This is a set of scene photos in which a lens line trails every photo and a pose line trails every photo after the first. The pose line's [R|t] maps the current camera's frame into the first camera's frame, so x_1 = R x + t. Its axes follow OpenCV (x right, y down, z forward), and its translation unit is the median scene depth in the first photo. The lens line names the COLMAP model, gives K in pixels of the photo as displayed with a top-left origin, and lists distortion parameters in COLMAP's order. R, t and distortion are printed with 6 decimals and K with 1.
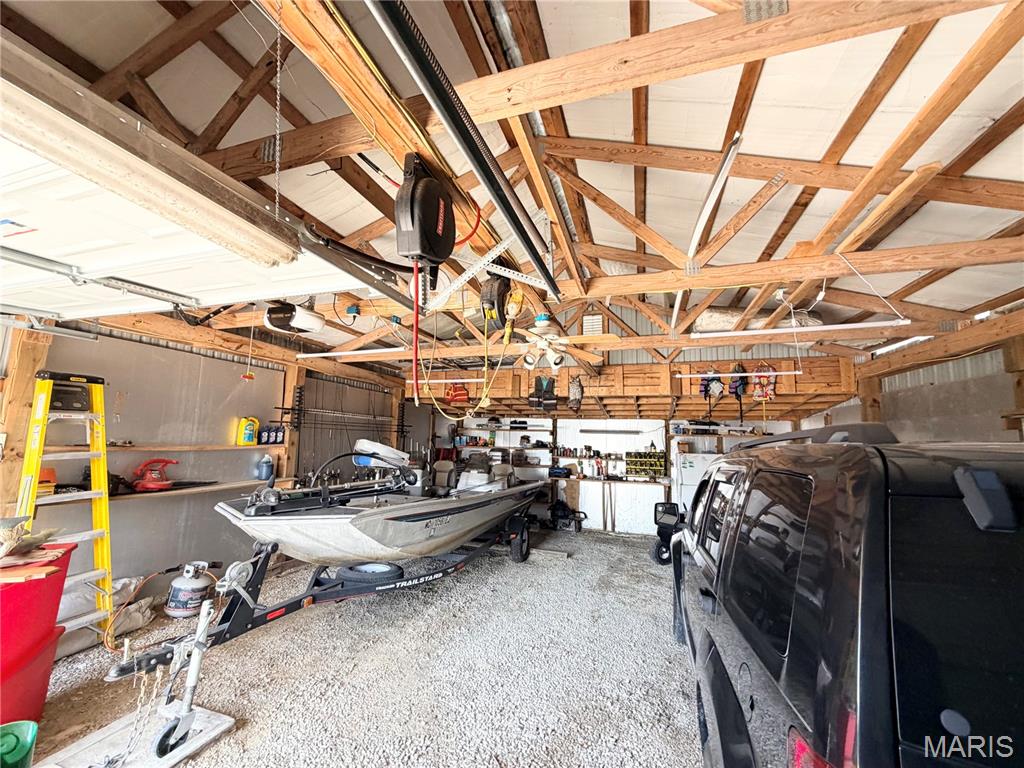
lens RADIAL K [[405.2, 0, 512.0], [0, 405.2, 384.0], [0, 0, 1]] dist [0.010736, -0.000297]
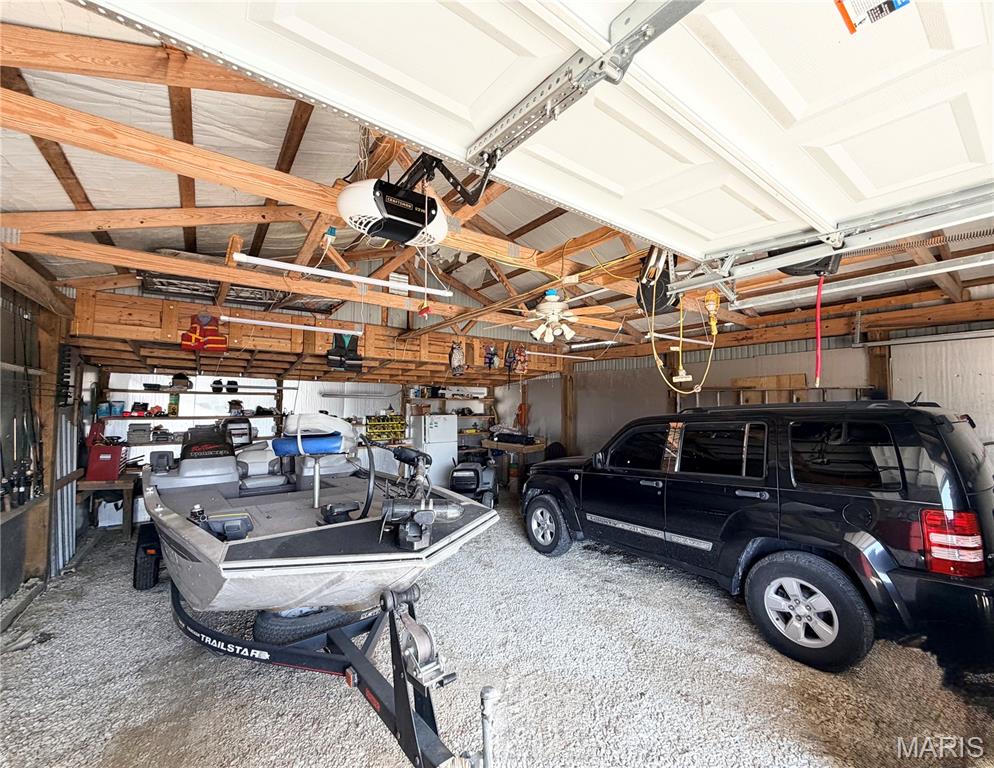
lens RADIAL K [[406.7, 0, 497.0], [0, 406.7, 384.0], [0, 0, 1]] dist [0.000958, 0.000074]
pose [[0.584243, 0.022474, 0.811268, -0.335427], [-0.100996, 0.993860, 0.045201, 0.015284], [-0.805270, -0.108343, 0.582925, 0.188685]]
